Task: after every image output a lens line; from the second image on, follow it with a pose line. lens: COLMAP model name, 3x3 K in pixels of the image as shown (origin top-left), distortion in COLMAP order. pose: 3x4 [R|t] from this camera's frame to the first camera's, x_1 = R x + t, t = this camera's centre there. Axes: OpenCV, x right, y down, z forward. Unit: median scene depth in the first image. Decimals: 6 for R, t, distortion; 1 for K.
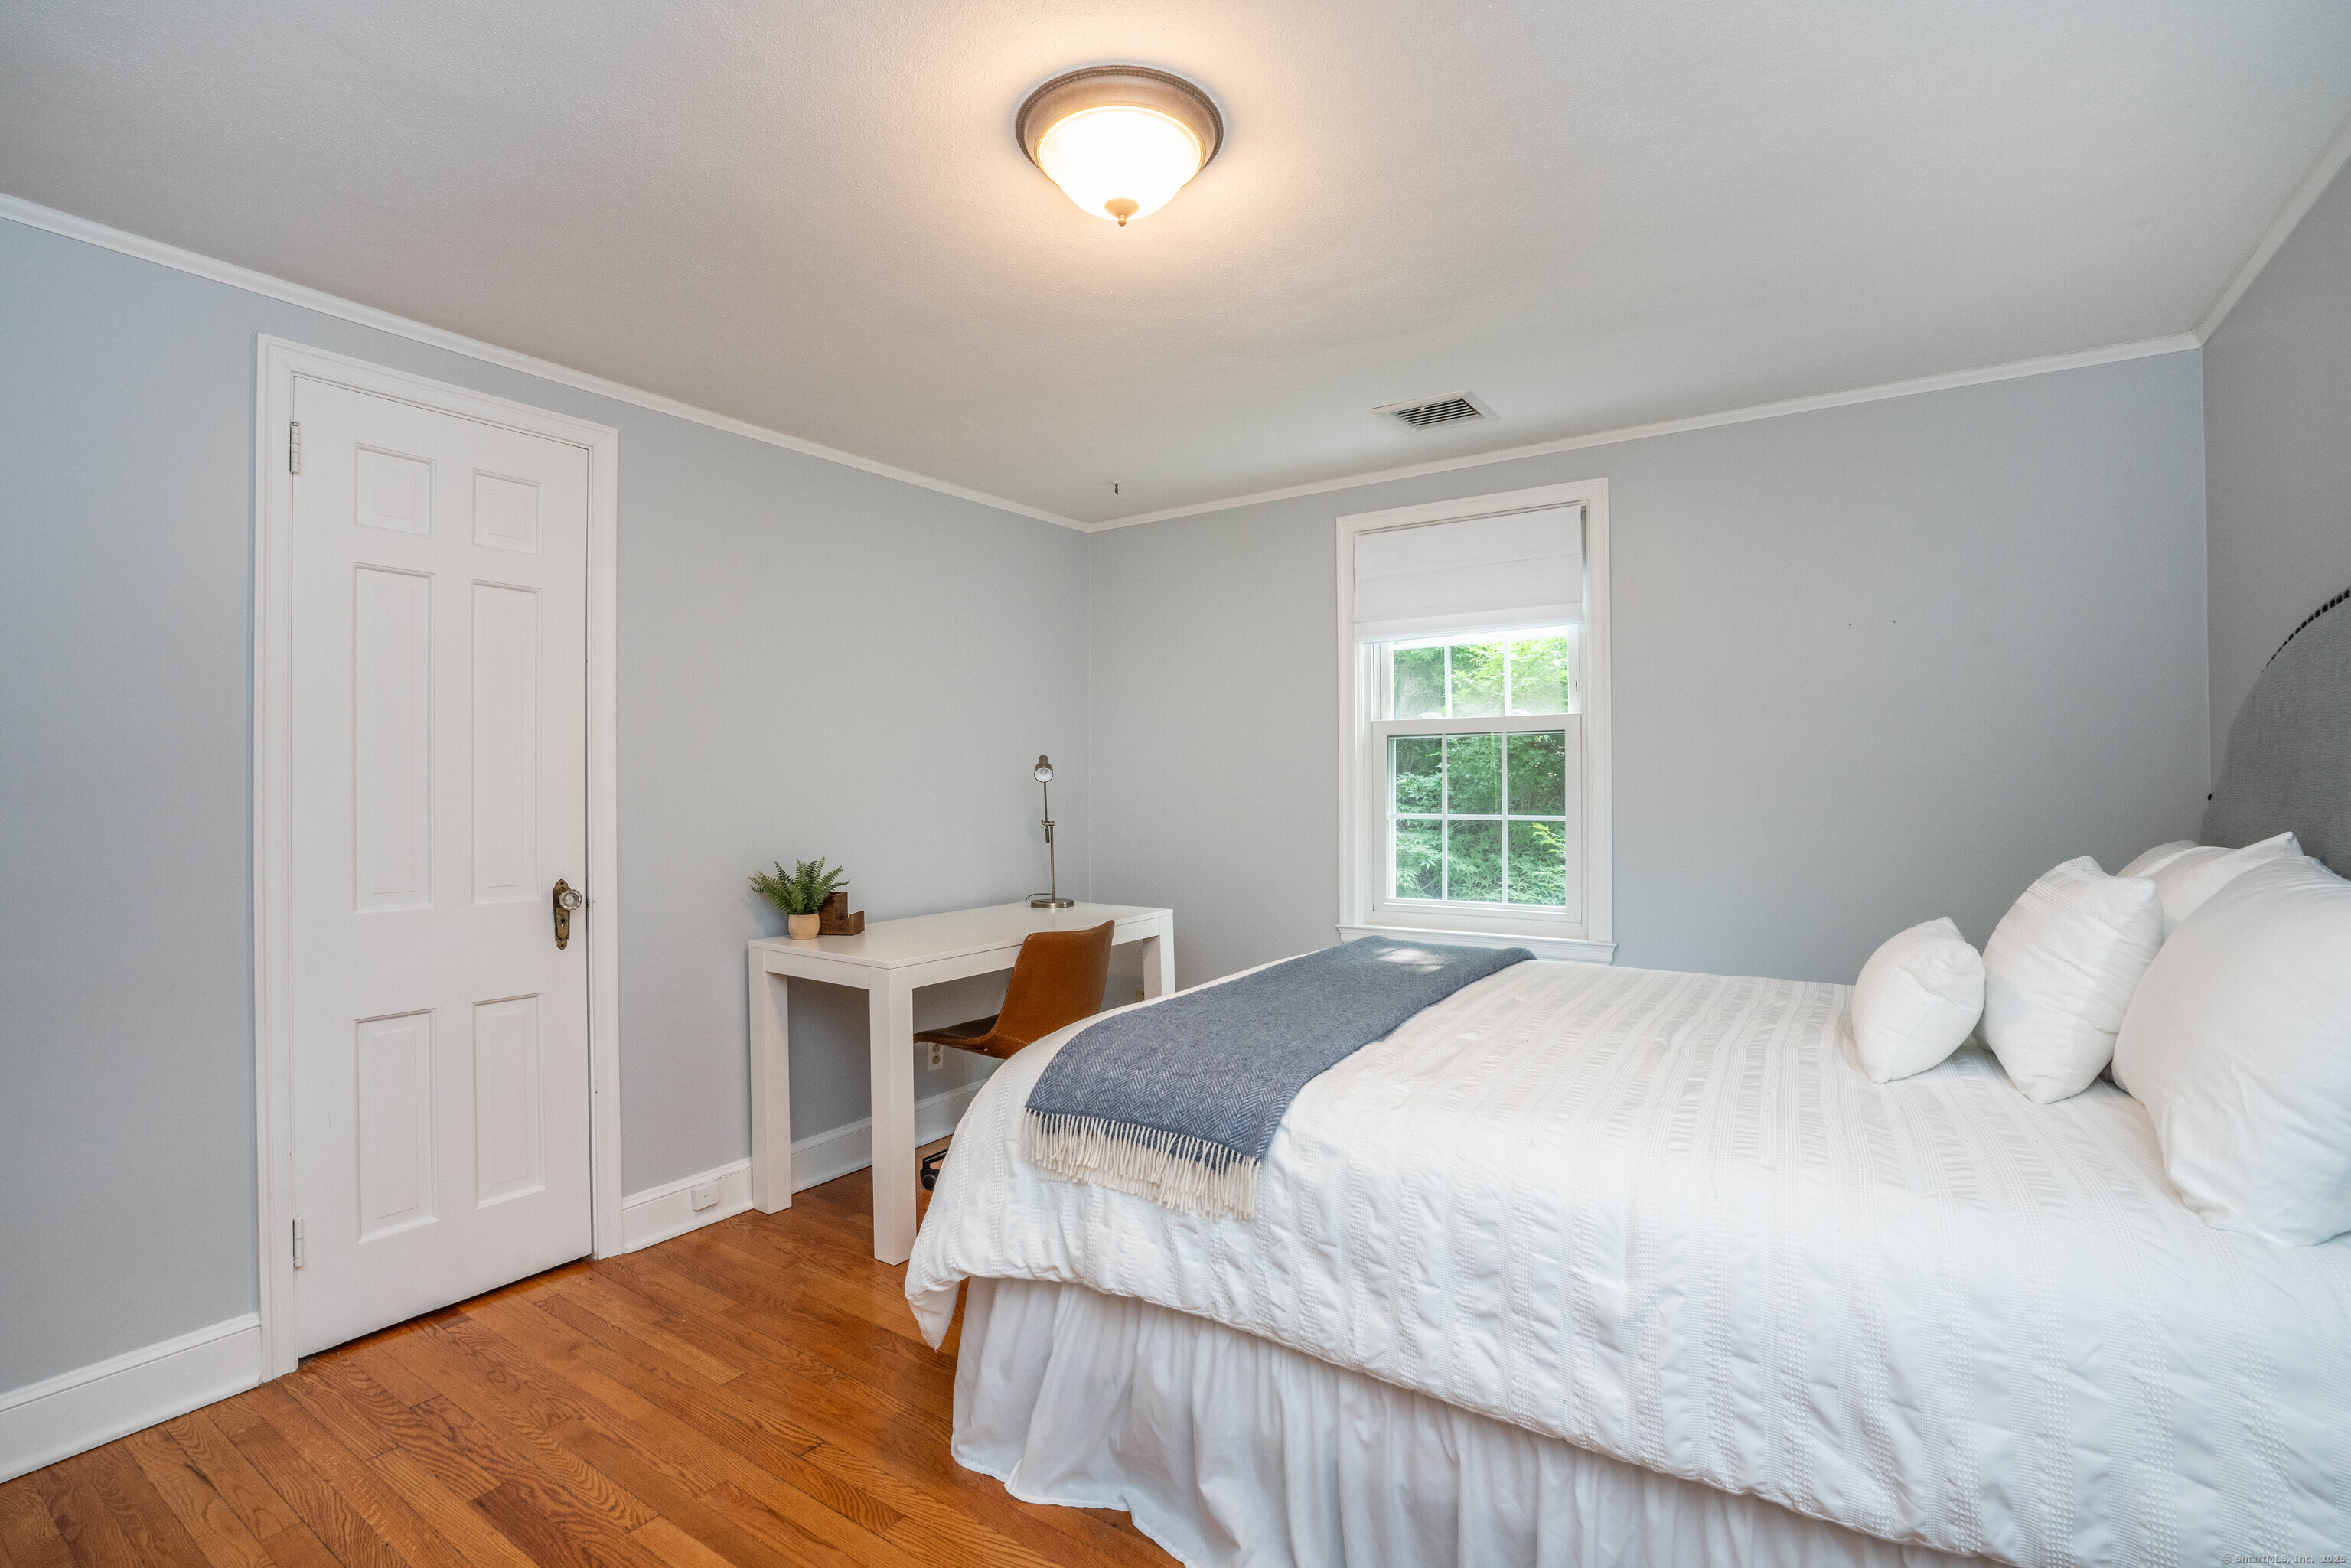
lens RADIAL K [[1067.8, 0, 1175.5], [0, 1067.8, 784.0], [0, 0, 1]] dist [-0.028201, 0.000340]
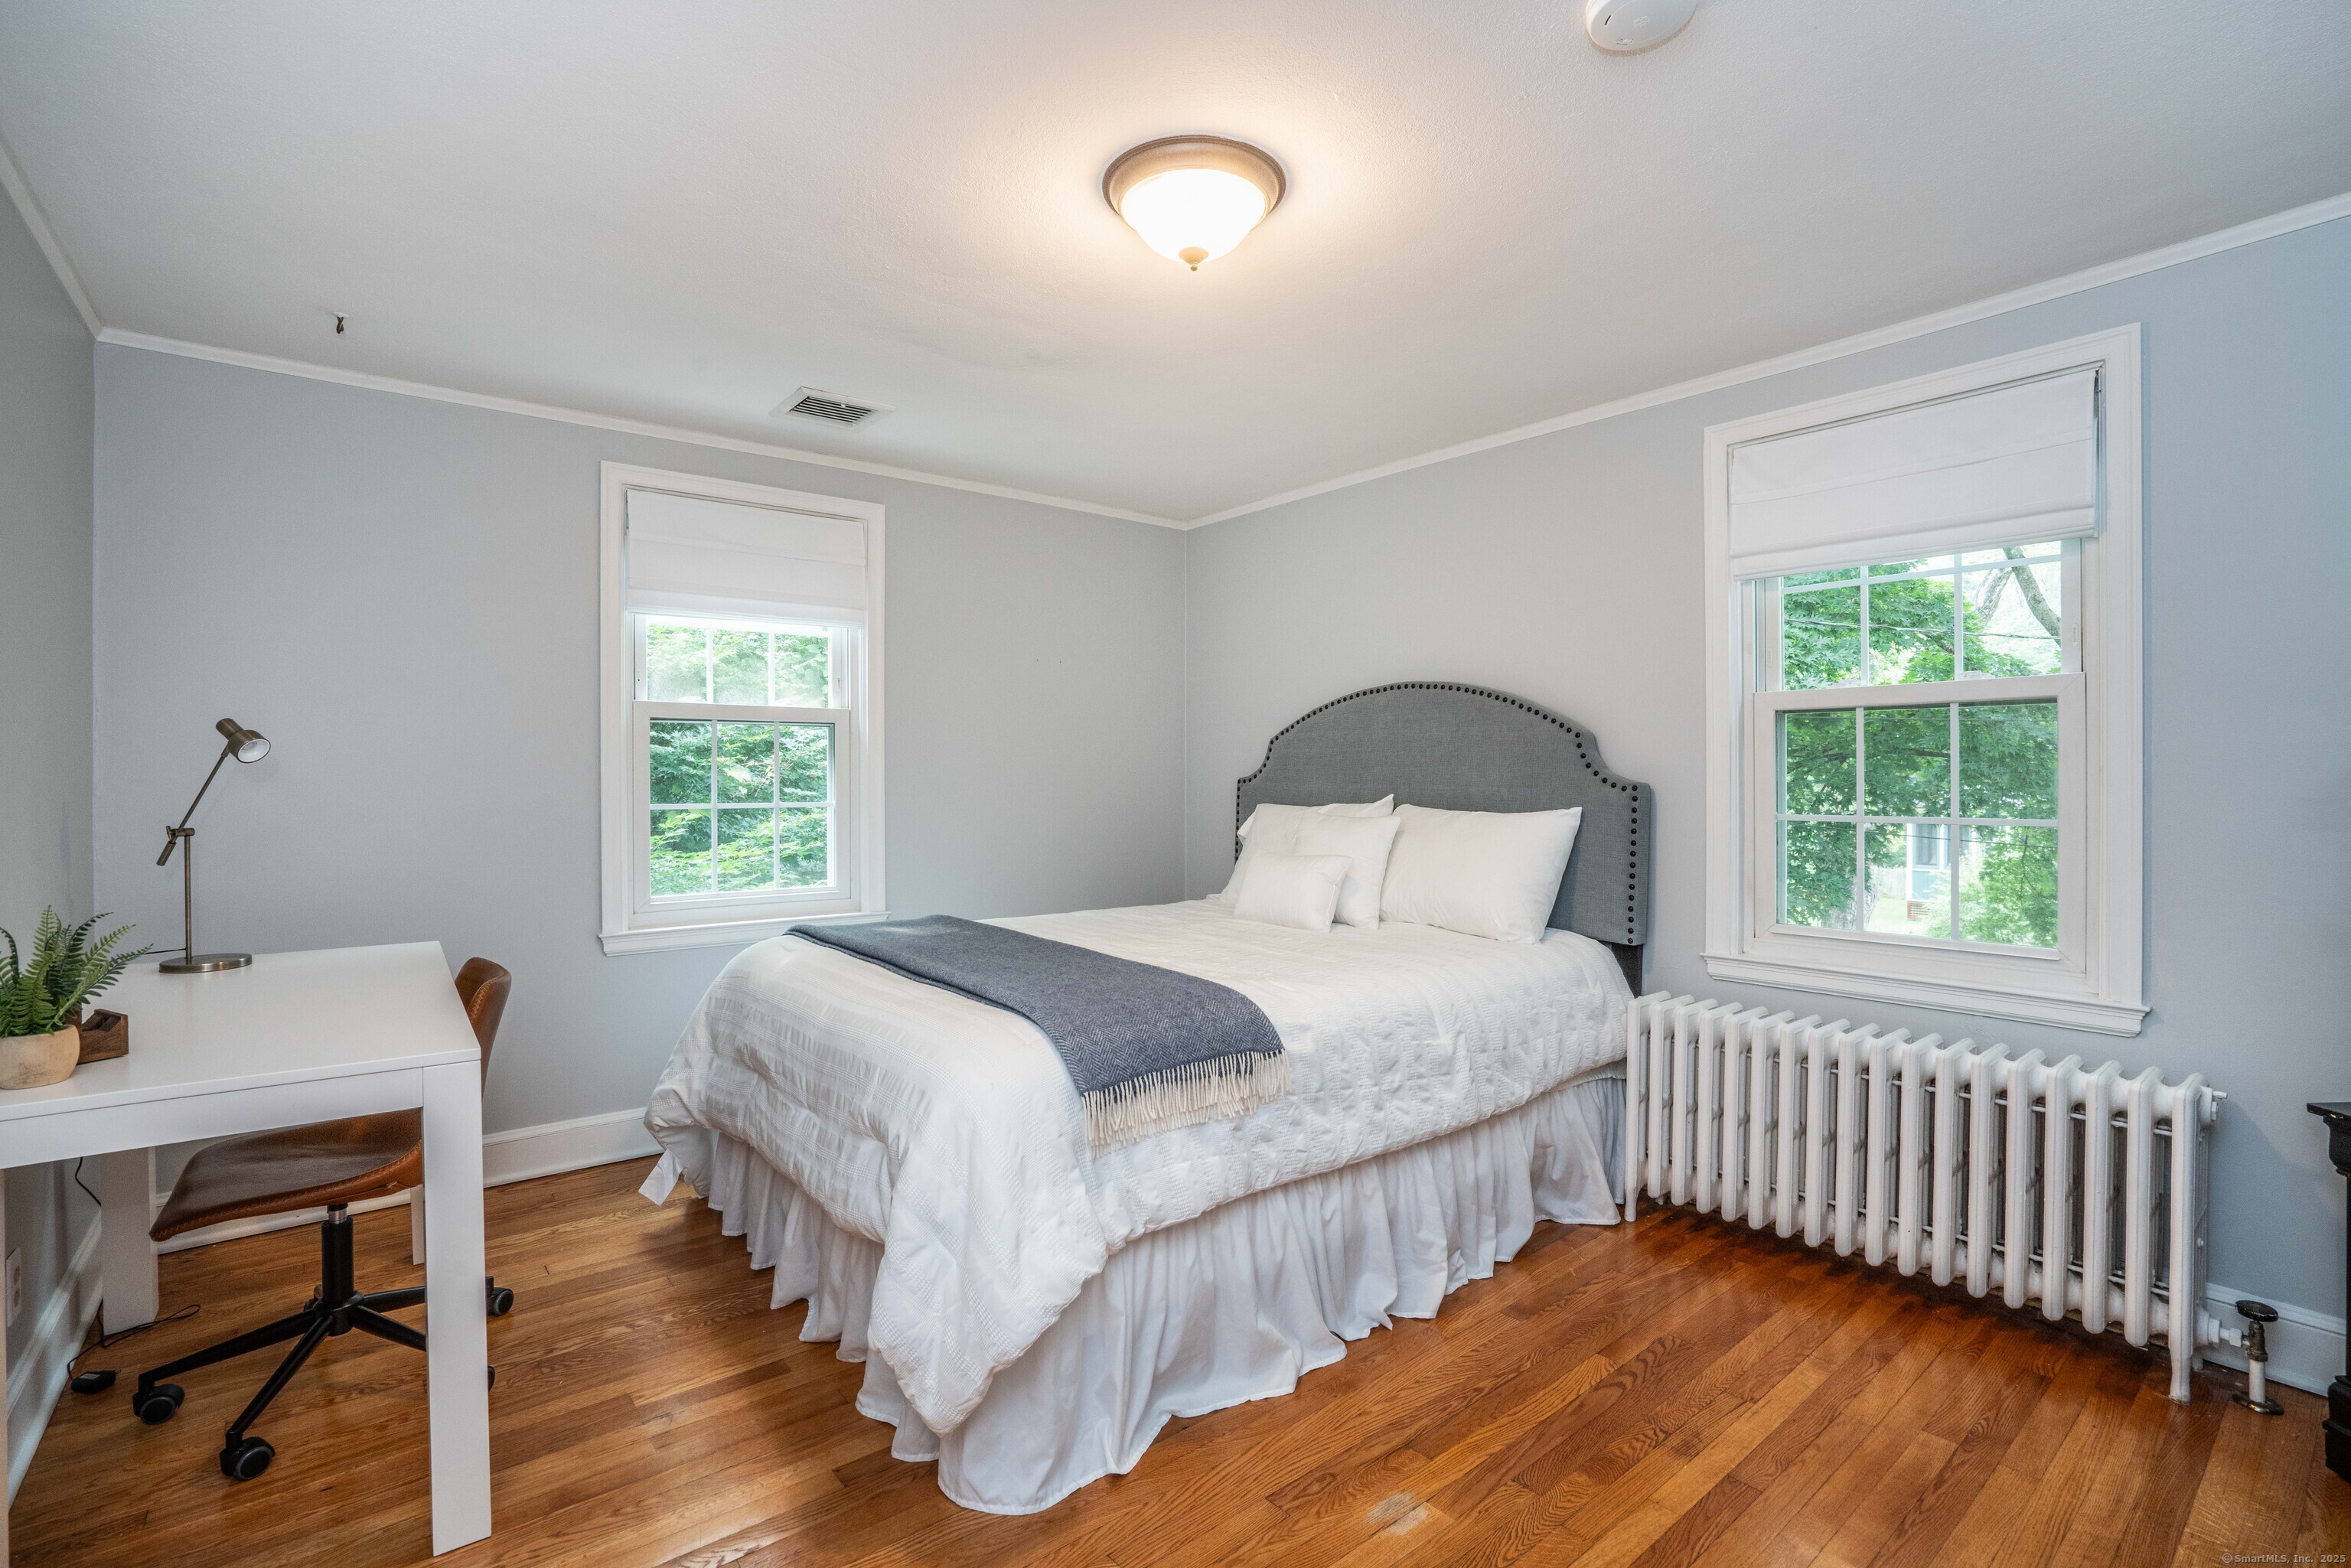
lens RADIAL K [[1048.3, 0, 1175.5], [0, 1048.3, 784.0], [0, 0, 1]] dist [-0.017255, 0.000088]
pose [[0.312167, -0.001458, 0.950026, -1.114821], [-0.002853, 0.999993, 0.002472, 0.017788], [-0.950023, -0.003482, 0.312160, 0.668712]]
